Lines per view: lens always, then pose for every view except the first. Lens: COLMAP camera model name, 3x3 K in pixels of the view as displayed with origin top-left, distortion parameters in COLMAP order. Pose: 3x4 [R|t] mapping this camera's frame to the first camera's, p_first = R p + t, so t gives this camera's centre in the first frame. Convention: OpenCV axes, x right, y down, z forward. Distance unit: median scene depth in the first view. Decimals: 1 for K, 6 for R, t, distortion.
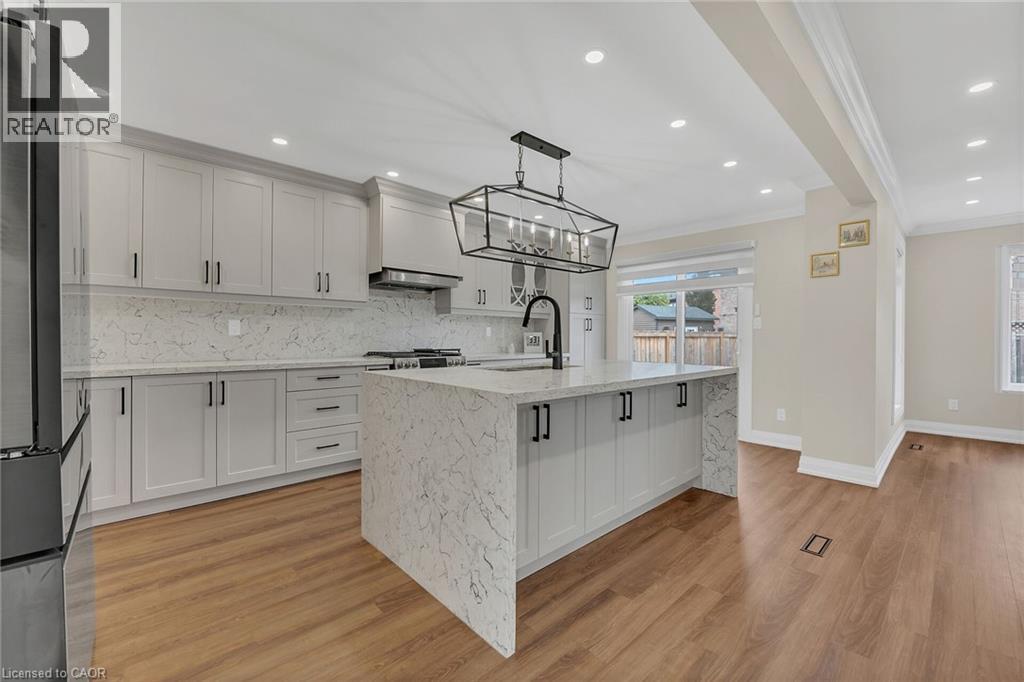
lens RADIAL K [[411.1, 0, 516.2], [0, 411.1, 336.0], [0, 0, 1]] dist [-0.003584, -0.000140]
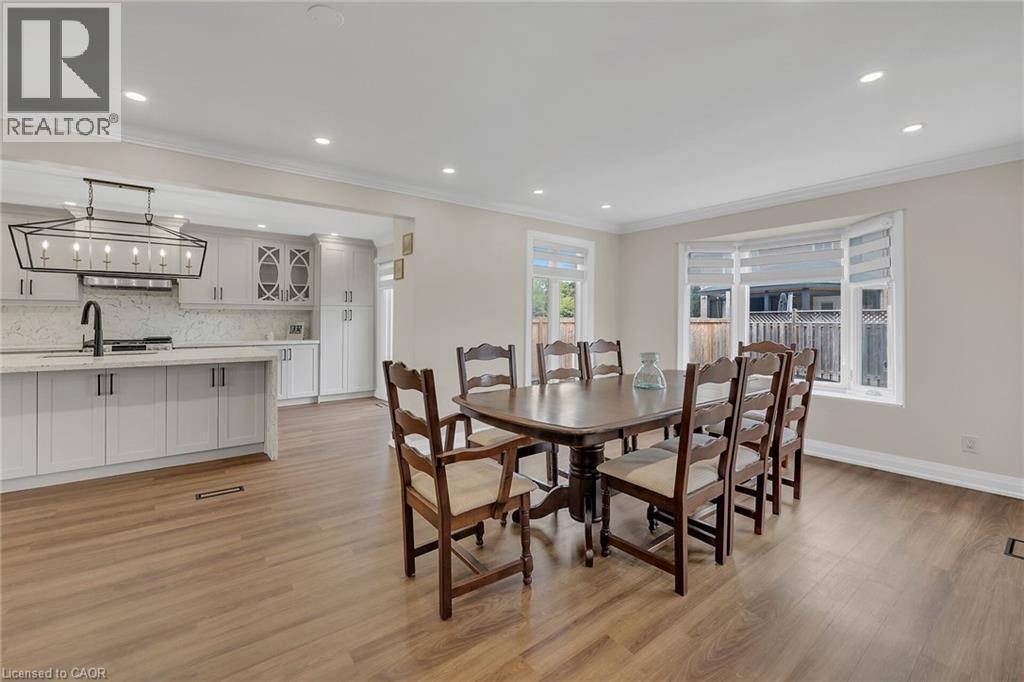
lens RADIAL K [[404.8, 0, 508.3], [0, 404.8, 319.1], [0, 0, 1]] dist [-0.011884, -0.000104]
pose [[0.998911, -0.003408, -0.046530, 0.784361], [0.003340, 0.999993, -0.001530, -0.016353], [0.046535, 0.001373, 0.998916, -0.104790]]
